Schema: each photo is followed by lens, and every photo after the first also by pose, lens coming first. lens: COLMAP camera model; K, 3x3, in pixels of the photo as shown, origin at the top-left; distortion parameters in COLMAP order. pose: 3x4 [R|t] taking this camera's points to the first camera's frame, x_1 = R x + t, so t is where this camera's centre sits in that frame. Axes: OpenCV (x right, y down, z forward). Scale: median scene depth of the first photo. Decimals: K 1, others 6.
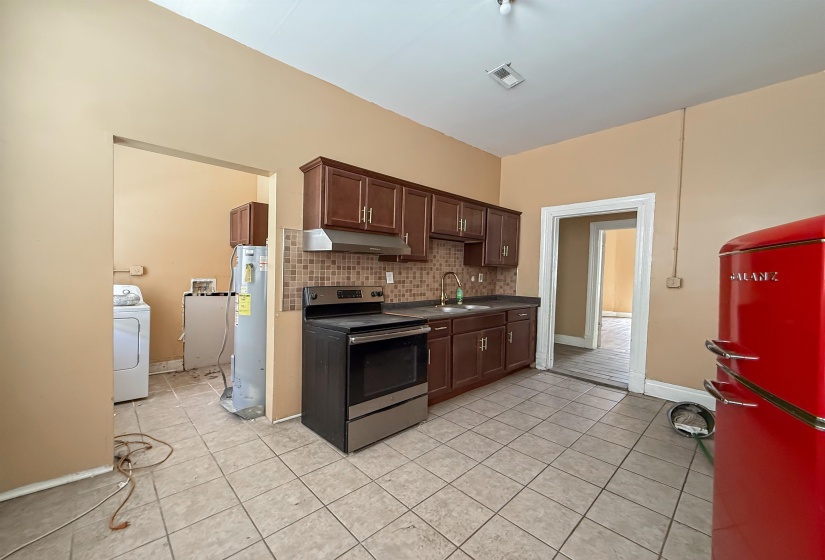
lens RADIAL K [[327.0, 0, 412.2], [0, 327.0, 281.7], [0, 0, 1]] dist [-0.000023, 0.000025]
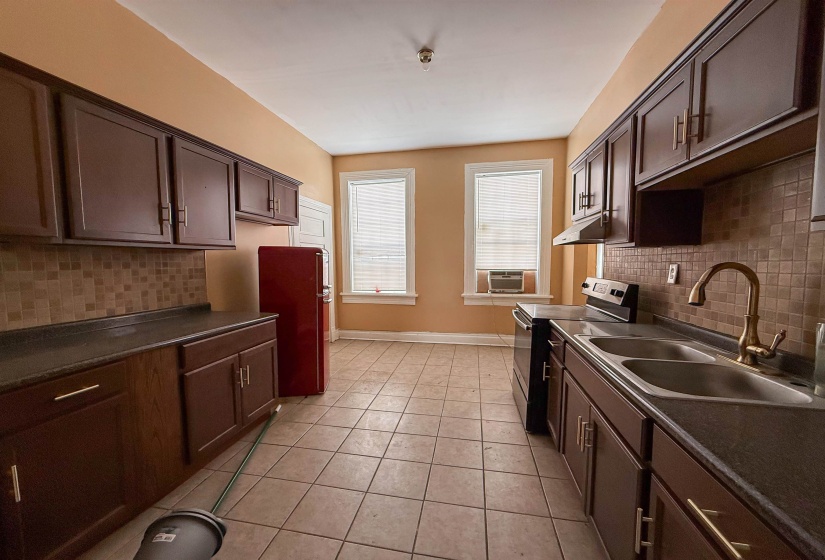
lens RADIAL K [[327.0, 0, 410.7], [0, 327.0, 284.1], [0, 0, 1]] dist [-0.000023, 0.000025]
pose [[-0.820423, 0.023110, -0.571290, 1.081622], [-0.027523, 0.996428, 0.079834, -0.047269], [0.571095, 0.081221, -0.816856, 2.060061]]
